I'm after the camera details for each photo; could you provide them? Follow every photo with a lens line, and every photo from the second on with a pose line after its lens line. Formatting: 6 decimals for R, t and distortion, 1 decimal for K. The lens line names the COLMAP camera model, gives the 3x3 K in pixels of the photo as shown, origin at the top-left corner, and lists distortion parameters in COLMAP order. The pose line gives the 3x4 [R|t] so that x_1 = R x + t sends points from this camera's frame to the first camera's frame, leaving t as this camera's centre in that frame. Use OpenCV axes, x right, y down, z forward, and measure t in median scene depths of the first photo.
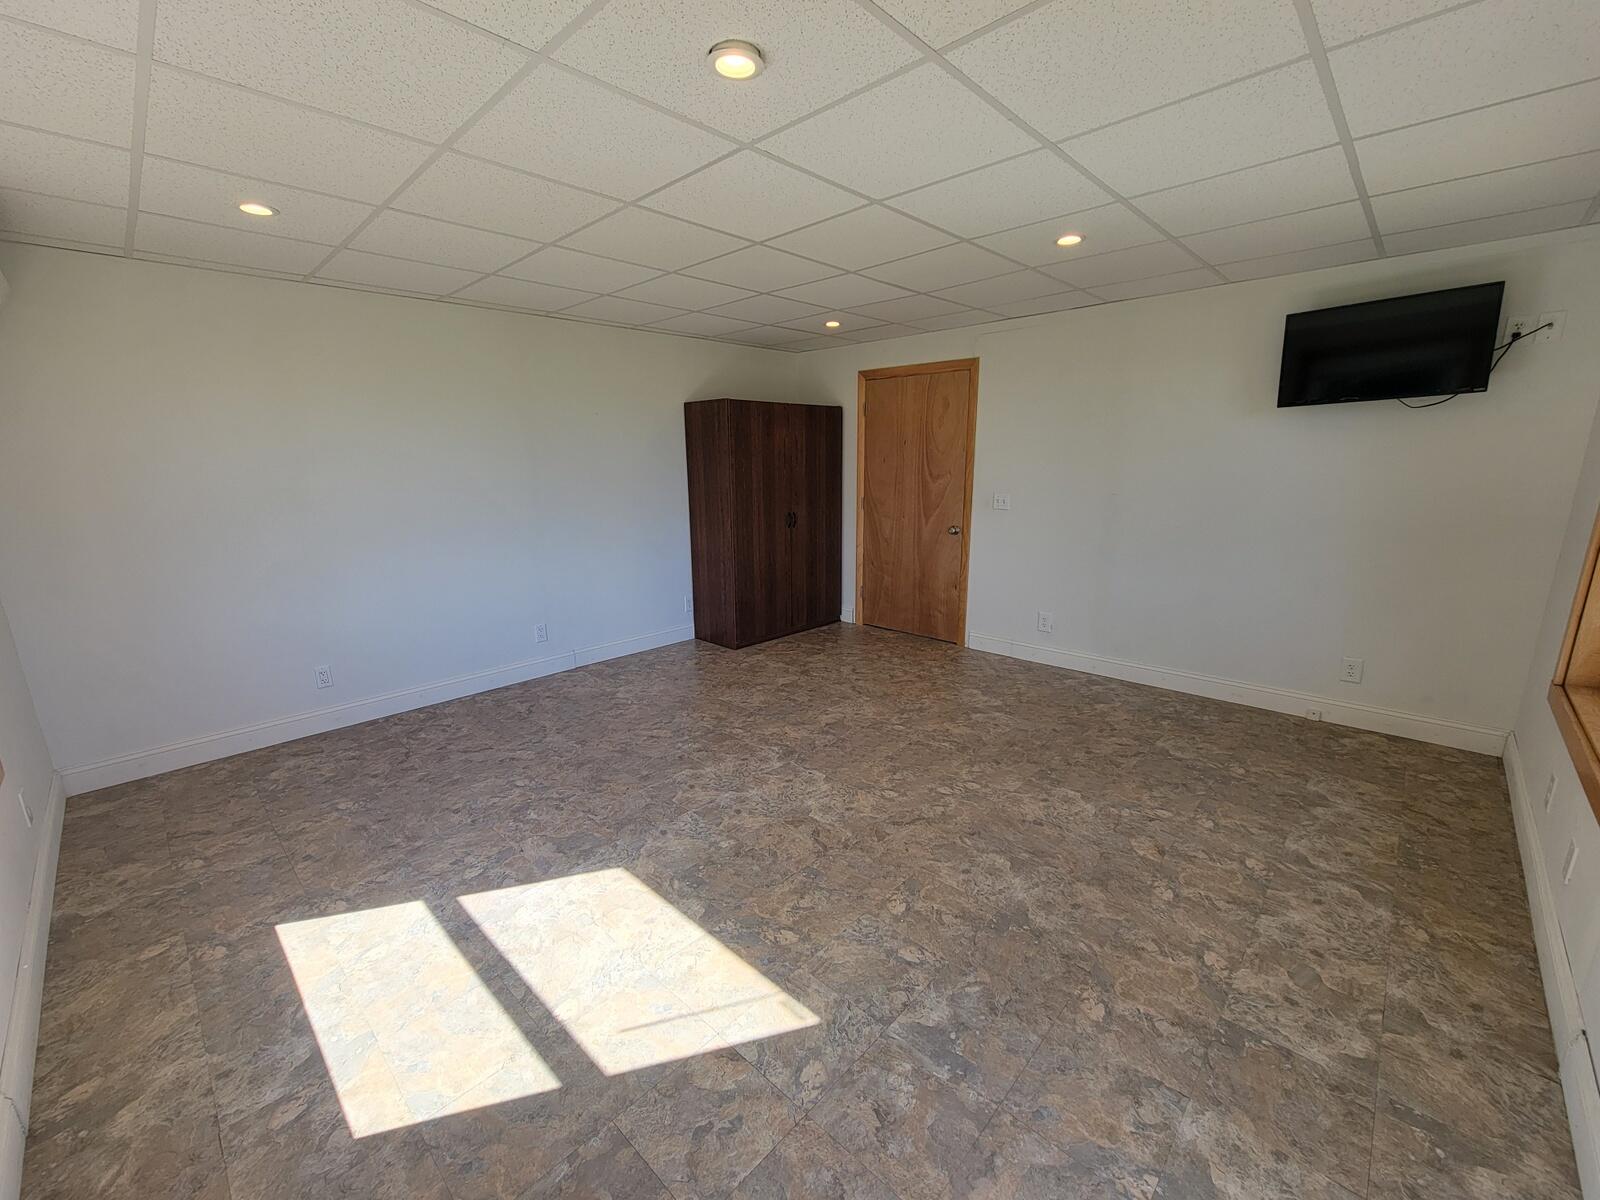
lens RADIAL K [[651.7, 0, 800.2], [0, 651.7, 607.3], [0, 0, 1]] dist [-0.000644, -0.000141]
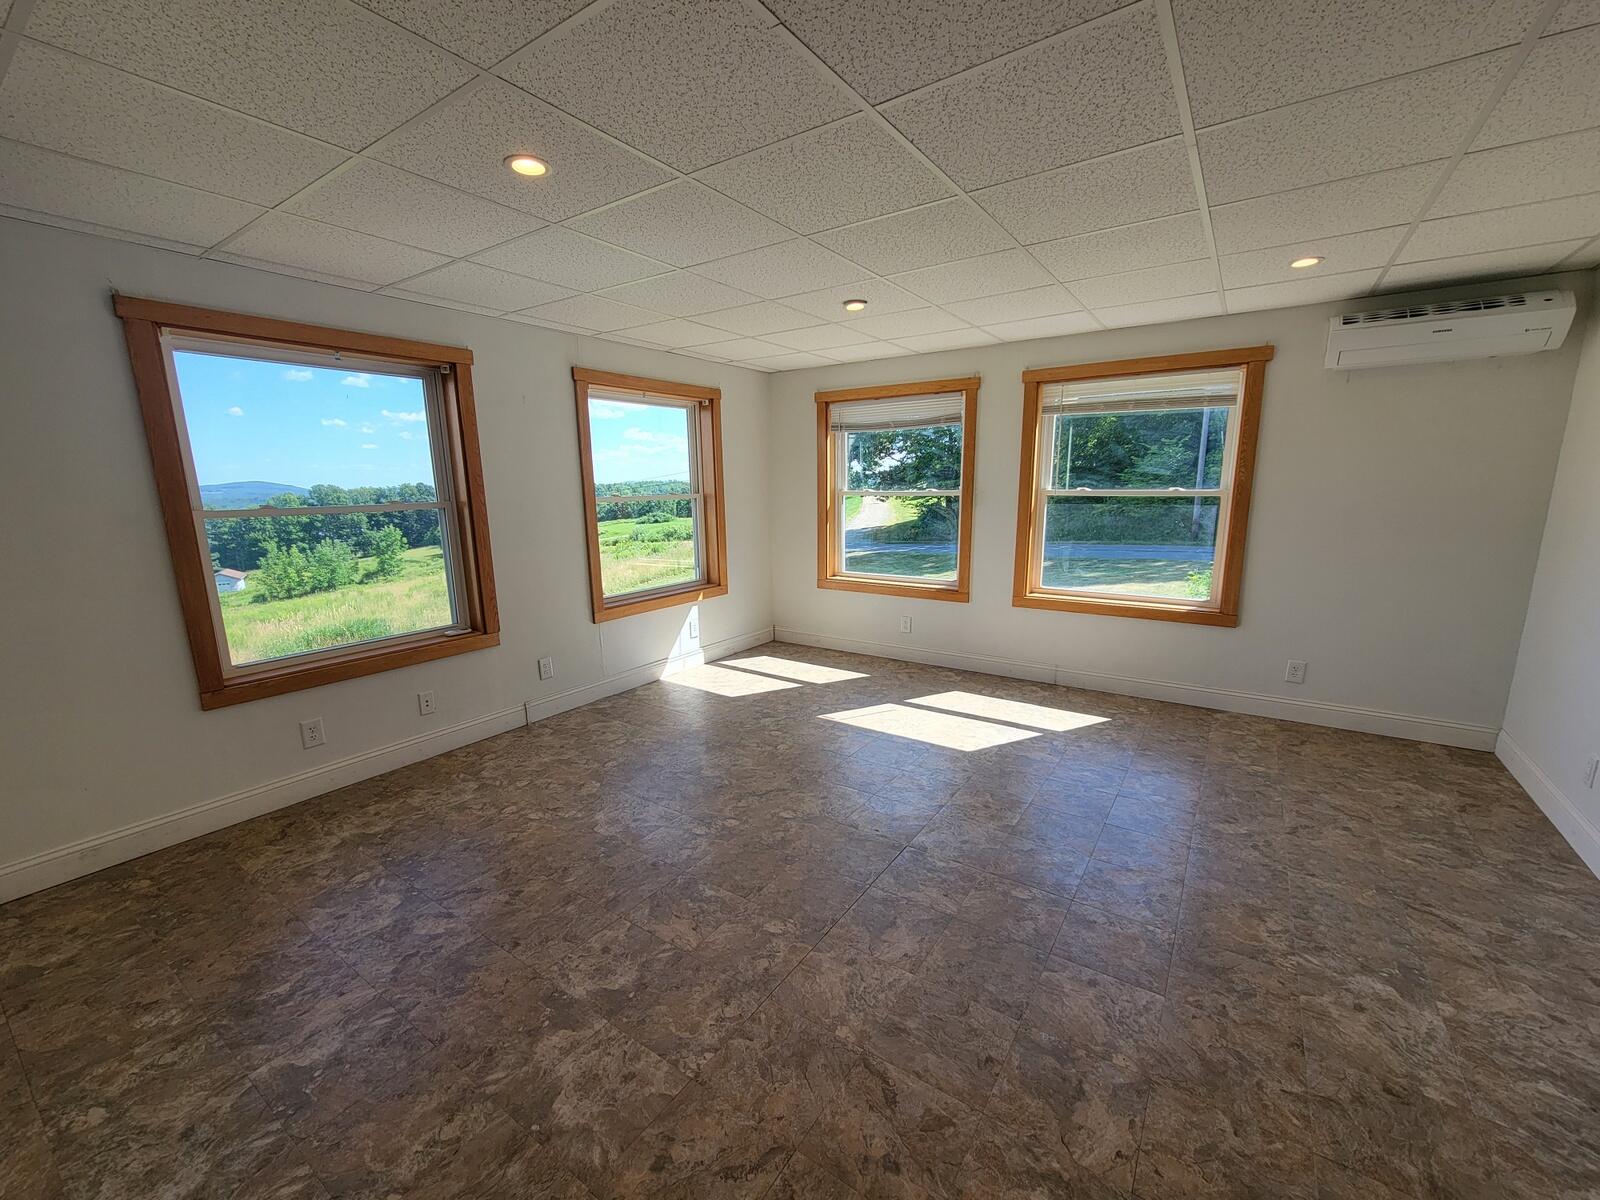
lens RADIAL K [[651.7, 0, 798.9], [0, 651.7, 602.2], [0, 0, 1]] dist [-0.000644, -0.000141]
pose [[-0.987228, 0.055739, -0.149247, 0.280685], [-0.009049, 0.915670, 0.401828, -0.462297], [0.159059, 0.398047, -0.903471, 1.982448]]
